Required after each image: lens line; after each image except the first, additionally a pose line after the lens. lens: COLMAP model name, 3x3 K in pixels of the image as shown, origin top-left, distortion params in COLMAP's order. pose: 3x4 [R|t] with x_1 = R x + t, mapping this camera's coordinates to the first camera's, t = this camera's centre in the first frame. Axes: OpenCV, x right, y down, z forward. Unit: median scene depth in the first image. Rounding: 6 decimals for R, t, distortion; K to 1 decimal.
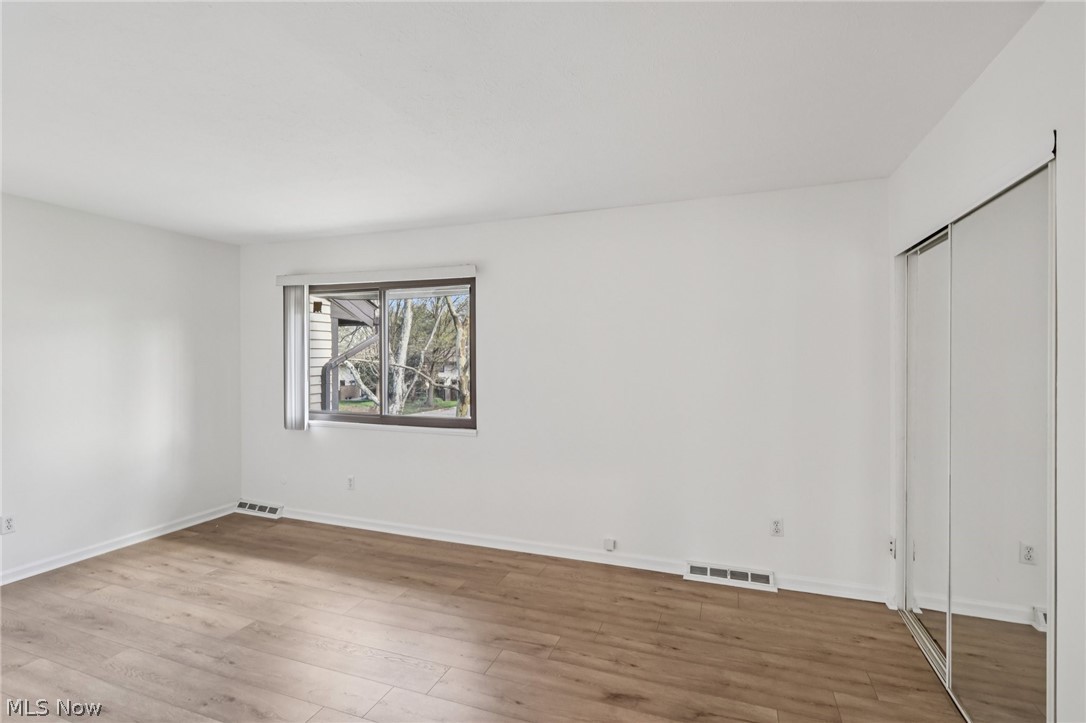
lens RADIAL K [[505.6, 0, 536.7], [0, 505.6, 362.7], [0, 0, 1]] dist [-0.003286, 0.001164]
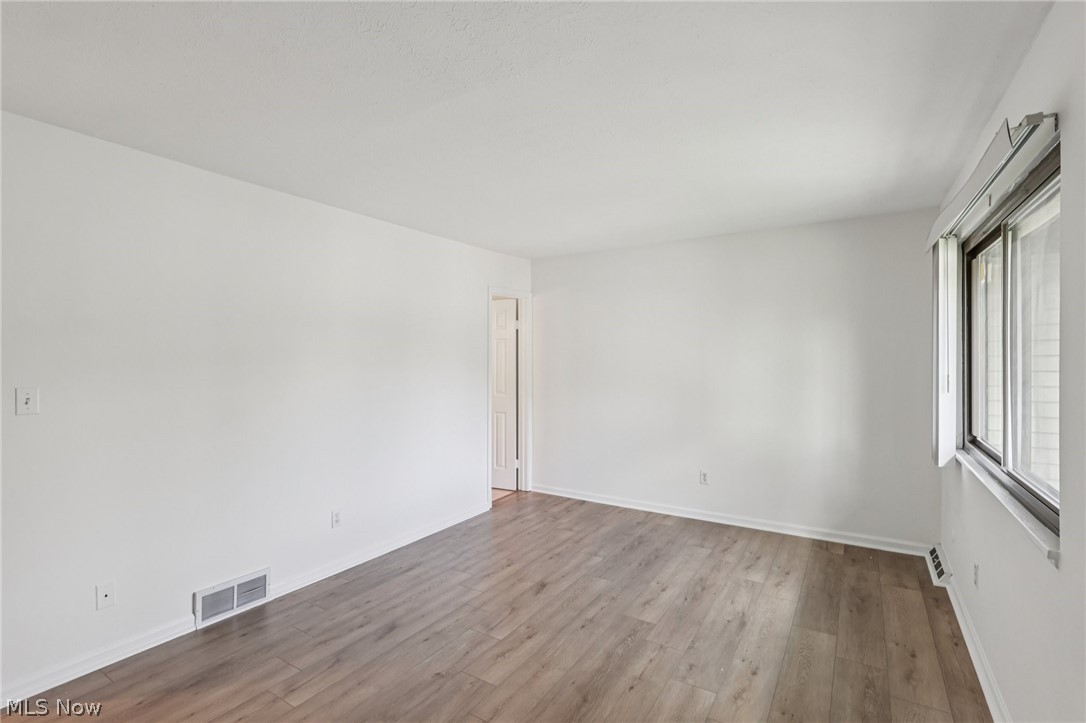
lens RADIAL K [[505.6, 0, 543.7], [0, 505.6, 357.0], [0, 0, 1]] dist [-0.003286, 0.001164]
pose [[-0.205931, 0.001569, -0.978565, 0.339343], [-0.003531, 0.999991, 0.002347, -0.008586], [0.978560, 0.003938, -0.205924, 0.743513]]
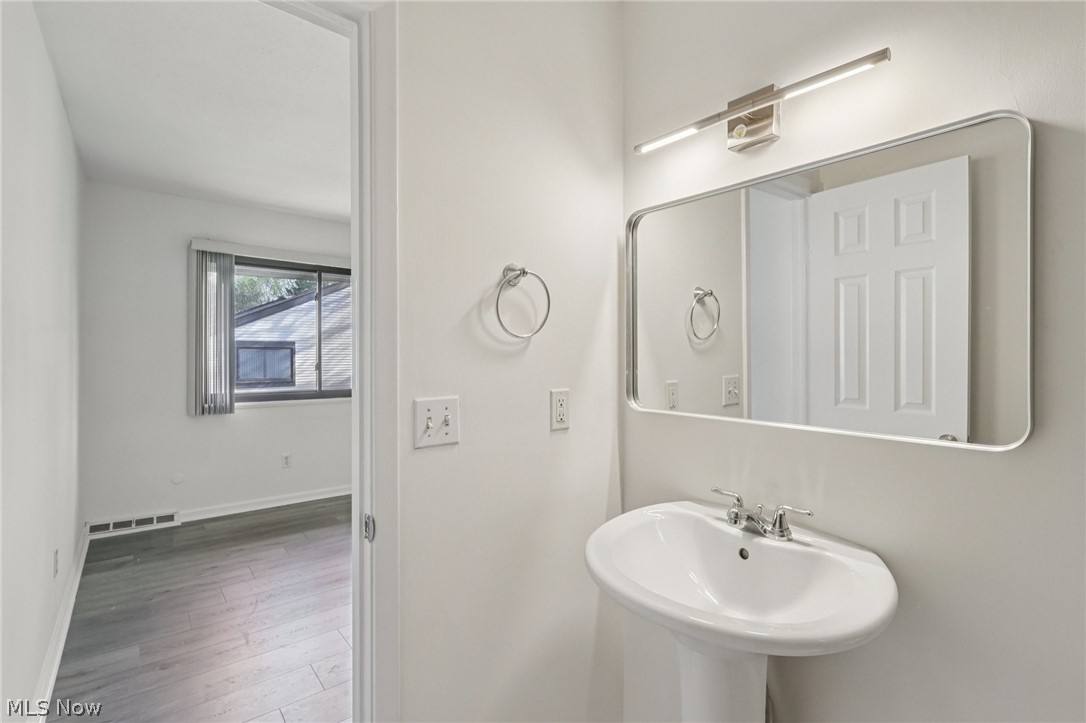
lens RADIAL K [[505.6, 0, 540.0], [0, 505.6, 355.6], [0, 0, 1]] dist [-0.003286, 0.001164]
pose [[0.502395, -0.001896, 0.864636, -1.142103], [0.003786, 0.999993, -0.000007, 0.036453], [-0.864630, 0.003278, 0.502399, 0.073339]]
